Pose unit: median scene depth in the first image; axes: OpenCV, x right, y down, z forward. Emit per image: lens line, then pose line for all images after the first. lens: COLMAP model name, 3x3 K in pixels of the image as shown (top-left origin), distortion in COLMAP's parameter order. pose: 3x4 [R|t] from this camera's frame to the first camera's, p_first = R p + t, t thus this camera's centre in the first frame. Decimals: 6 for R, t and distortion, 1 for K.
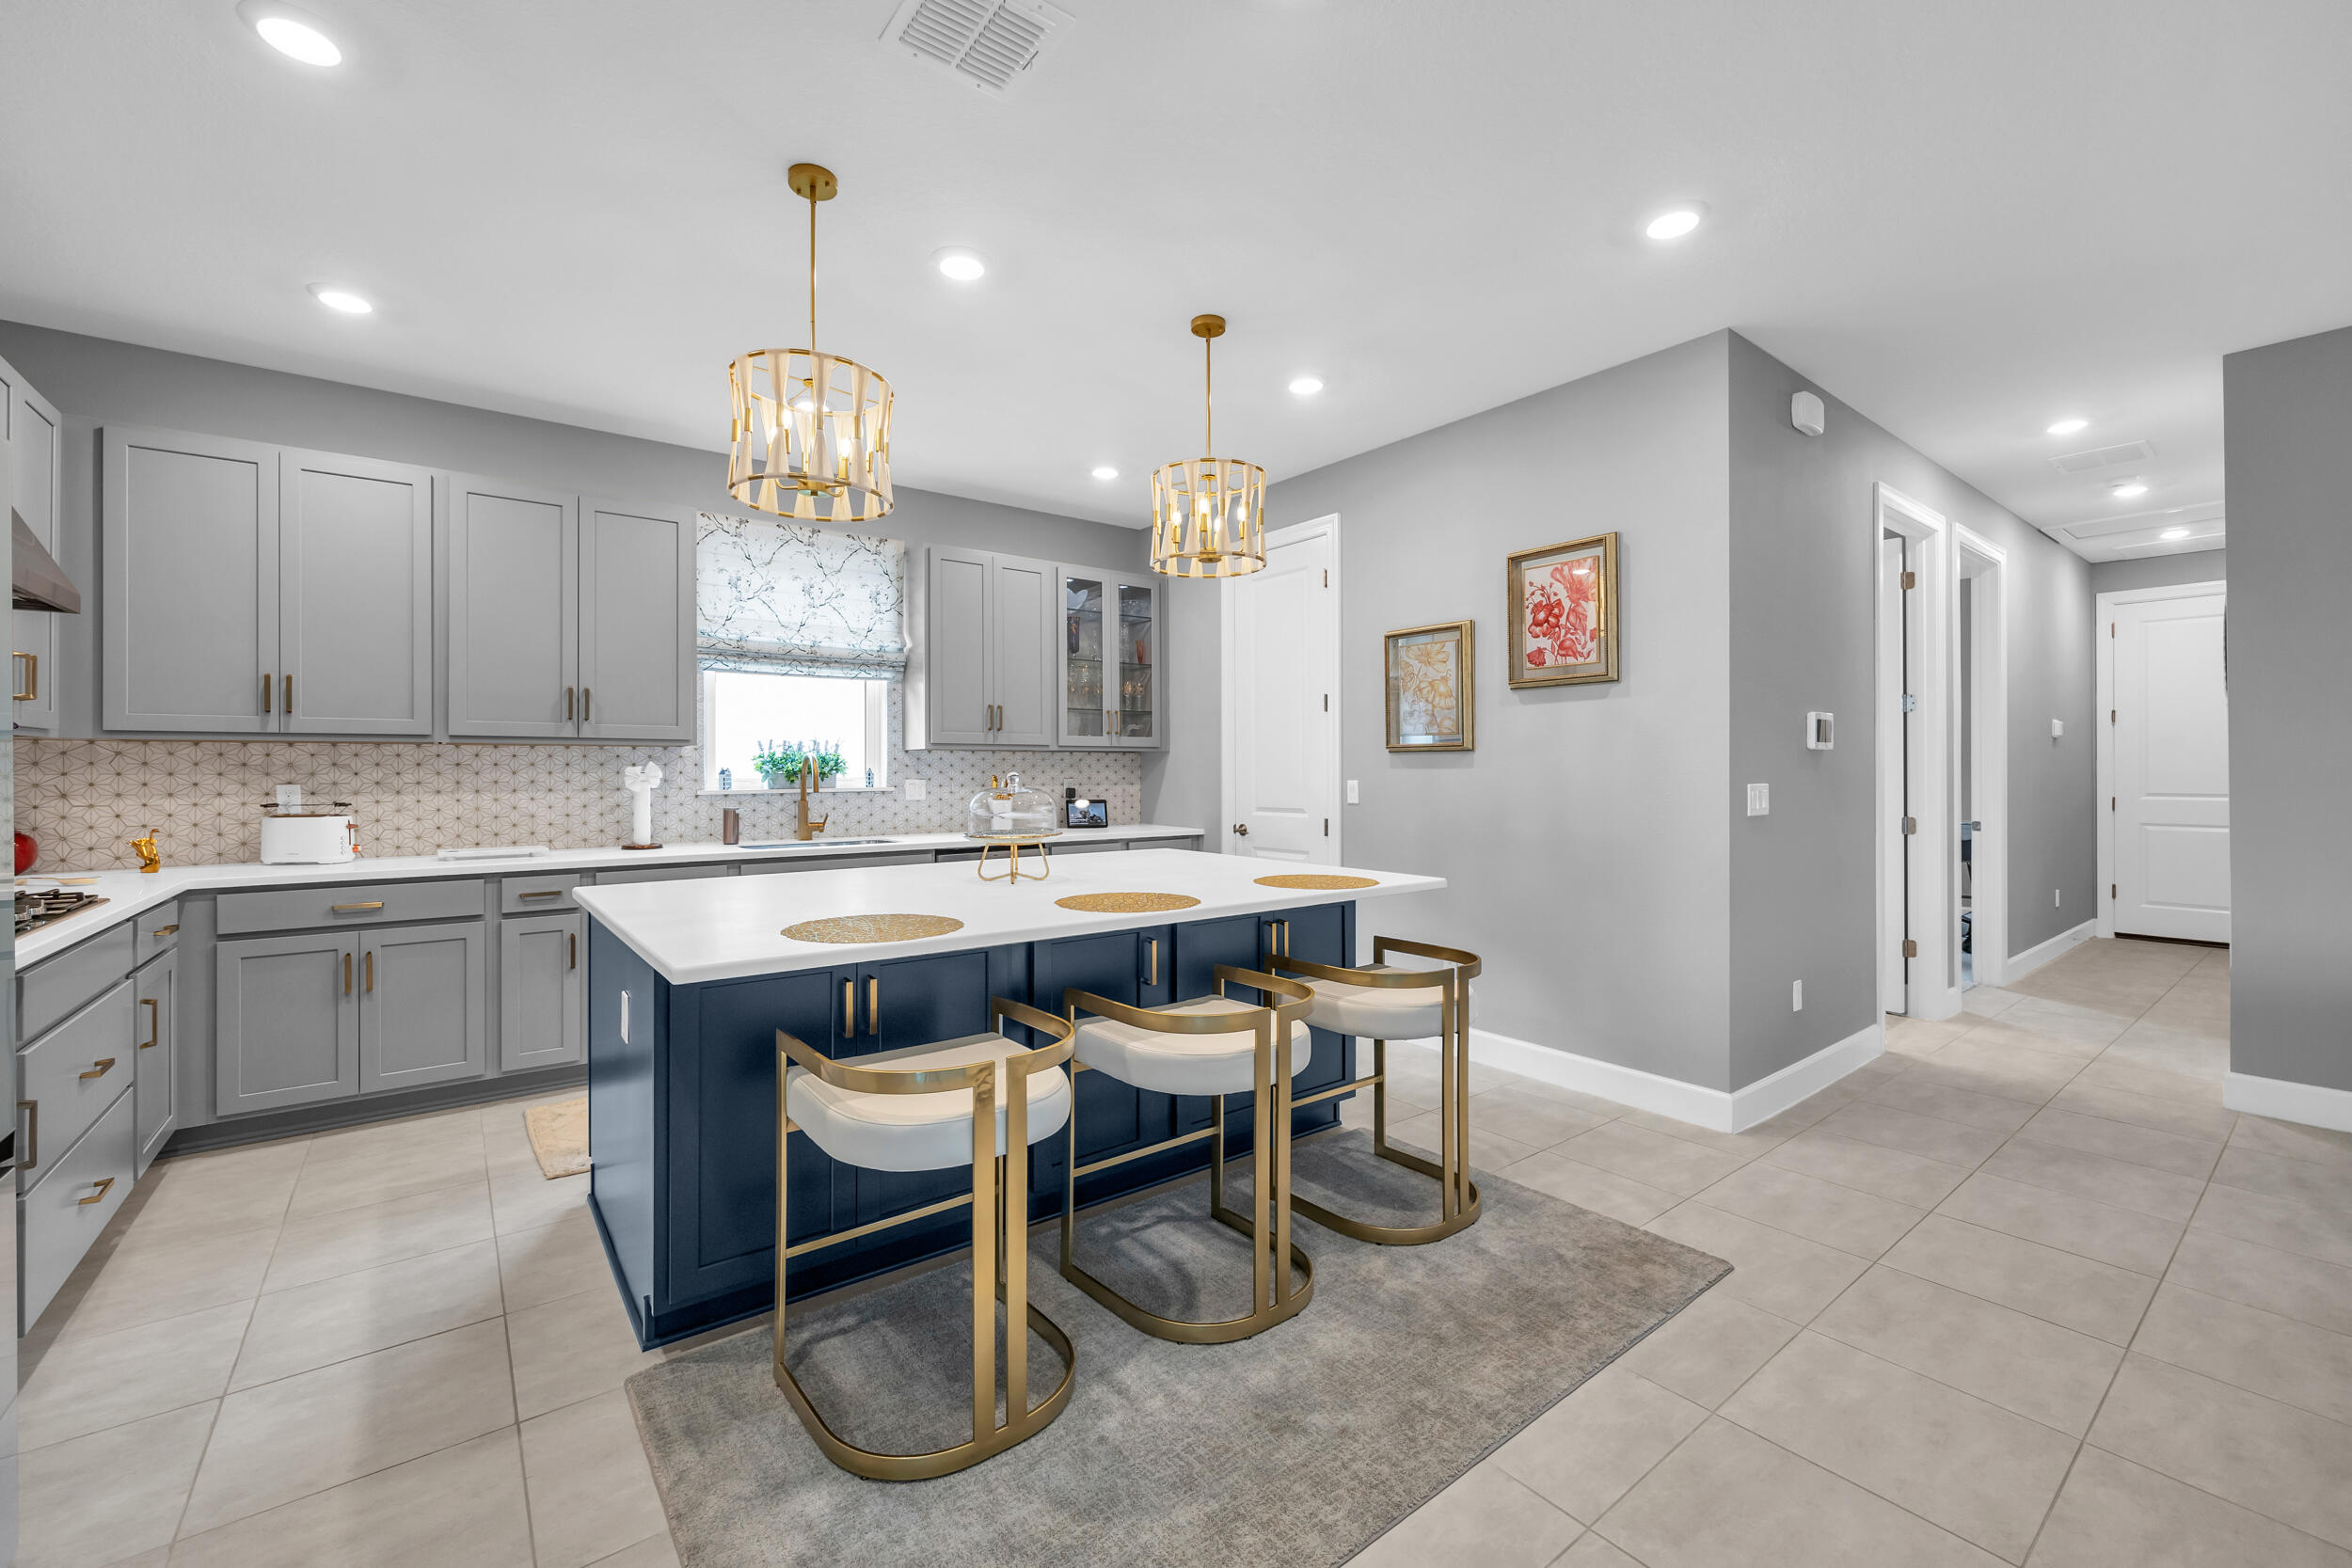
lens RADIAL K [[953.0, 0, 1176.0], [0, 953.0, 784.0], [0, 0, 1]] dist [-0.001627, -0.000166]
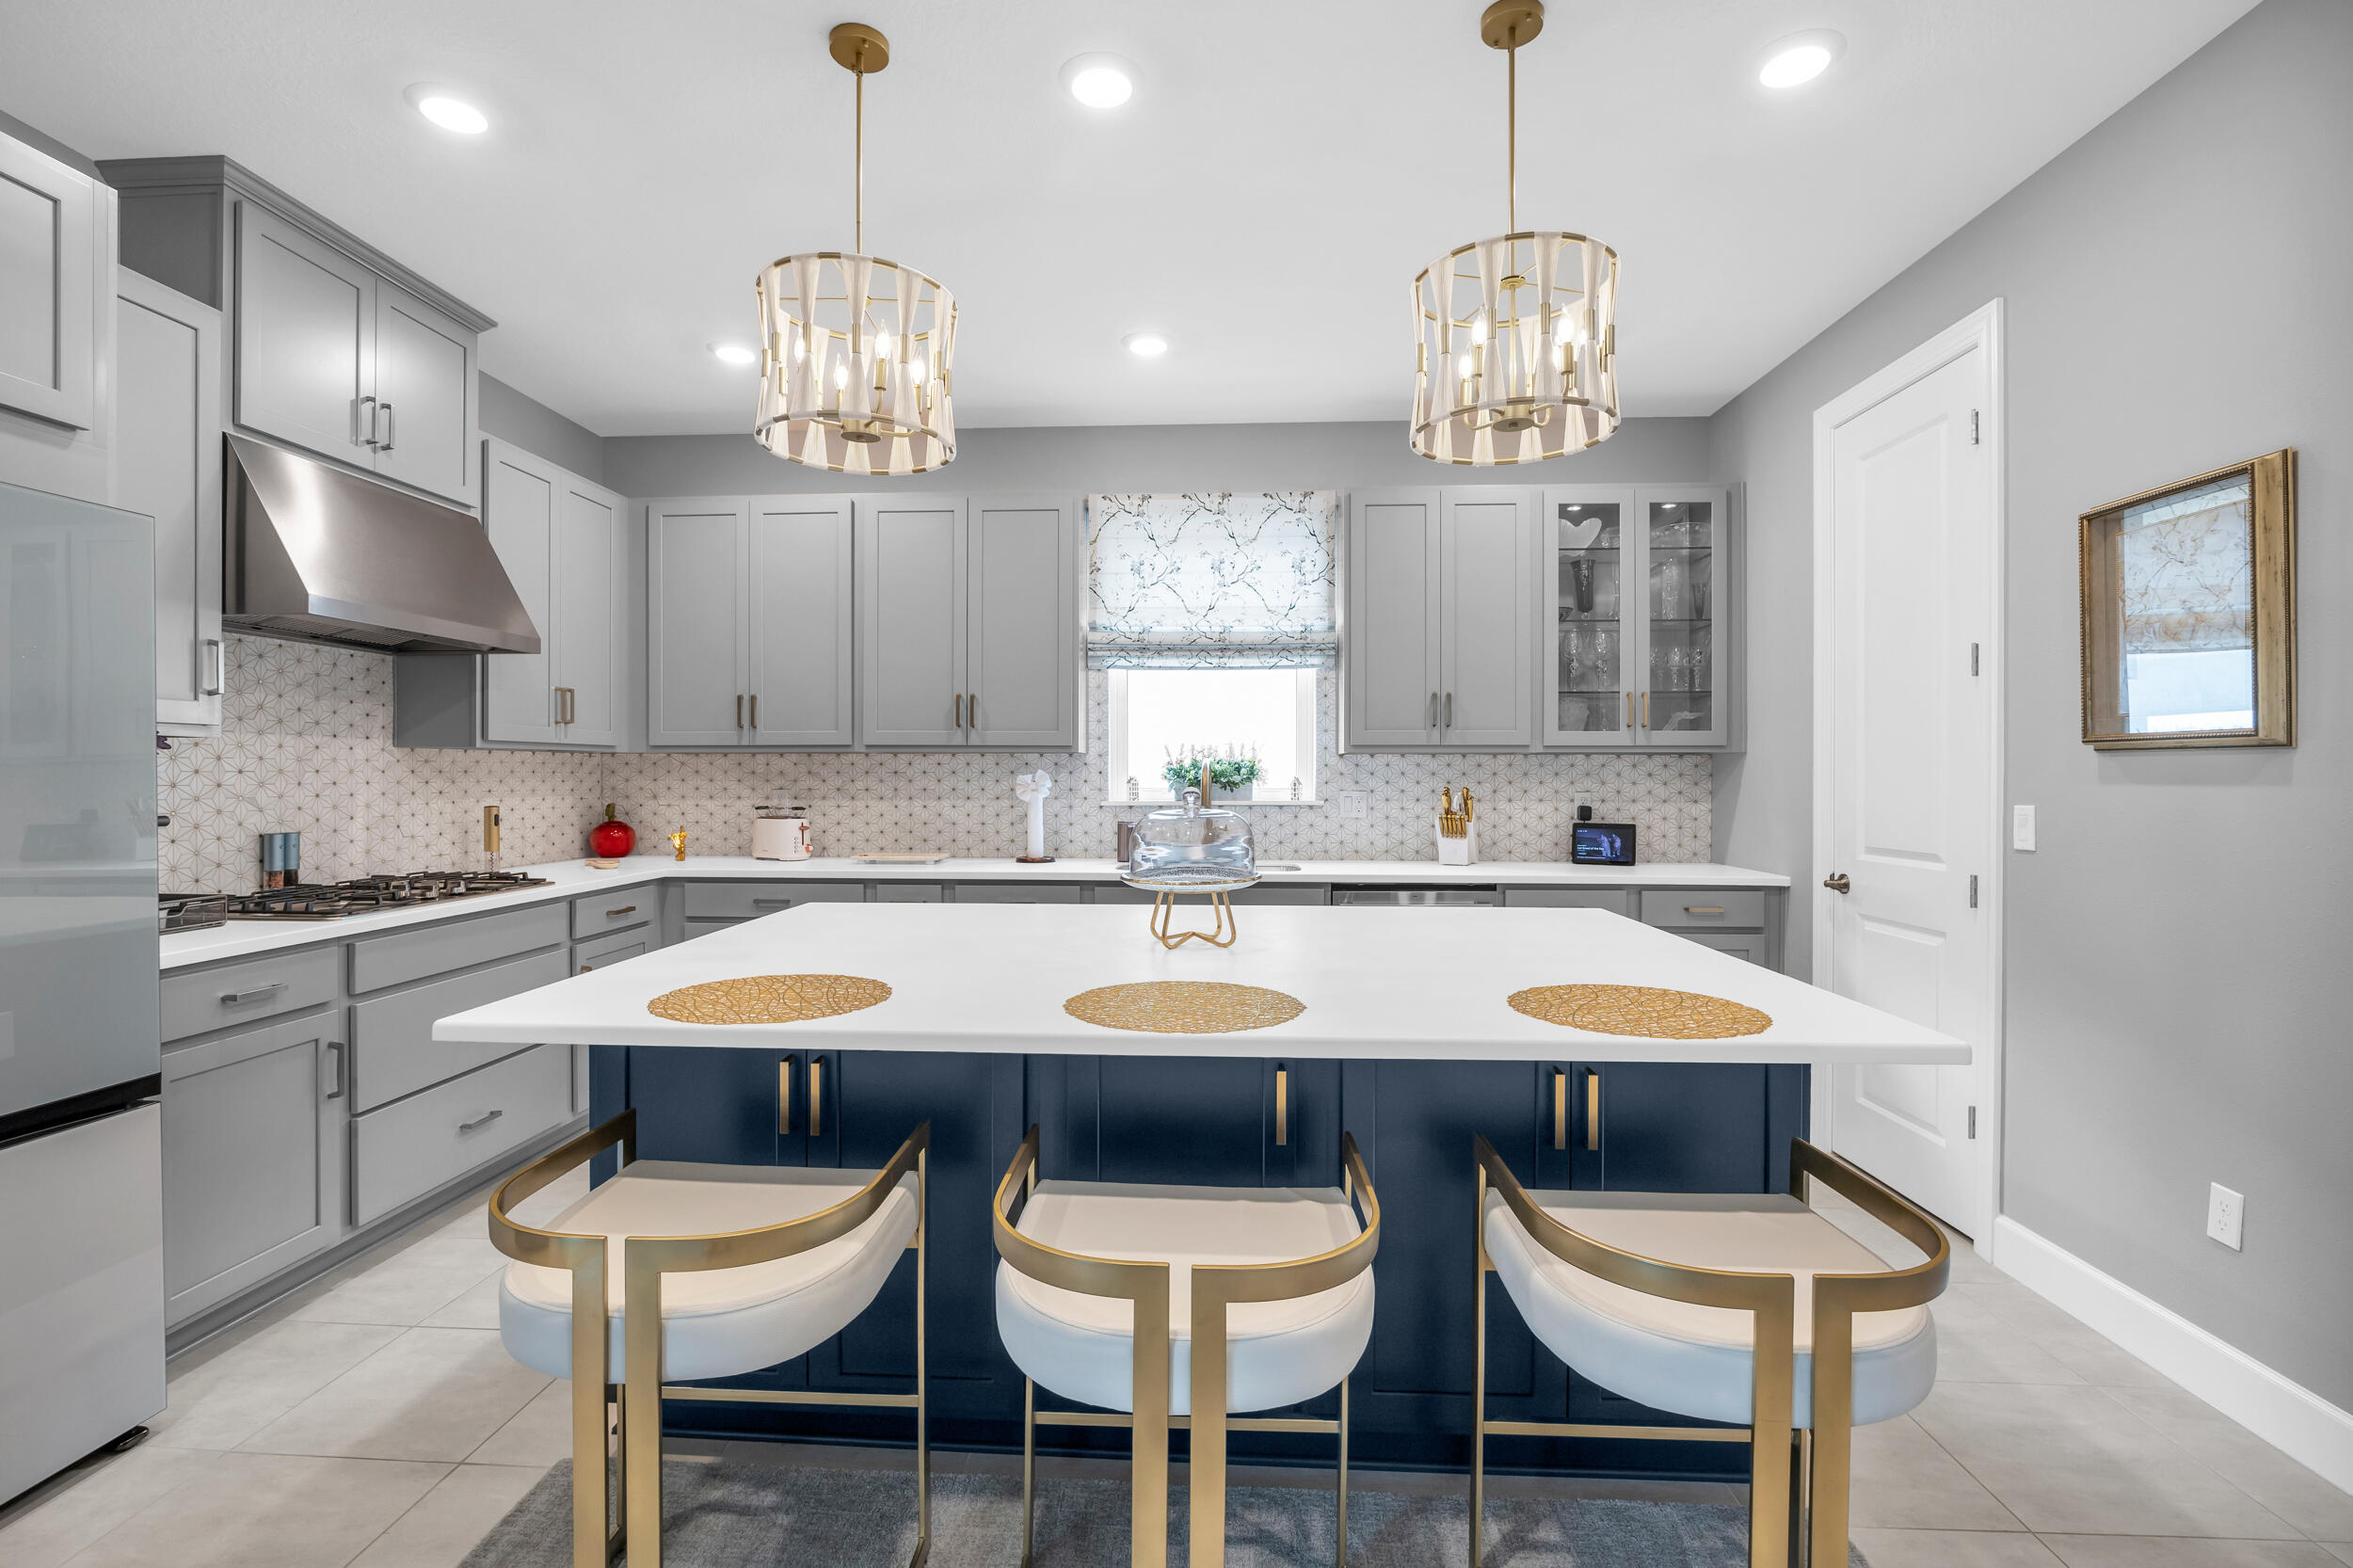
lens RADIAL K [[1069.7, 0, 1175.1], [0, 1069.7, 791.8], [0, 0, 1]] dist [-0.014463, -0.000047]
pose [[0.756815, 0.014151, -0.653476, 0.215684], [-0.012978, 0.999894, 0.006622, -0.009277], [0.653500, 0.003470, 0.756918, 0.263437]]
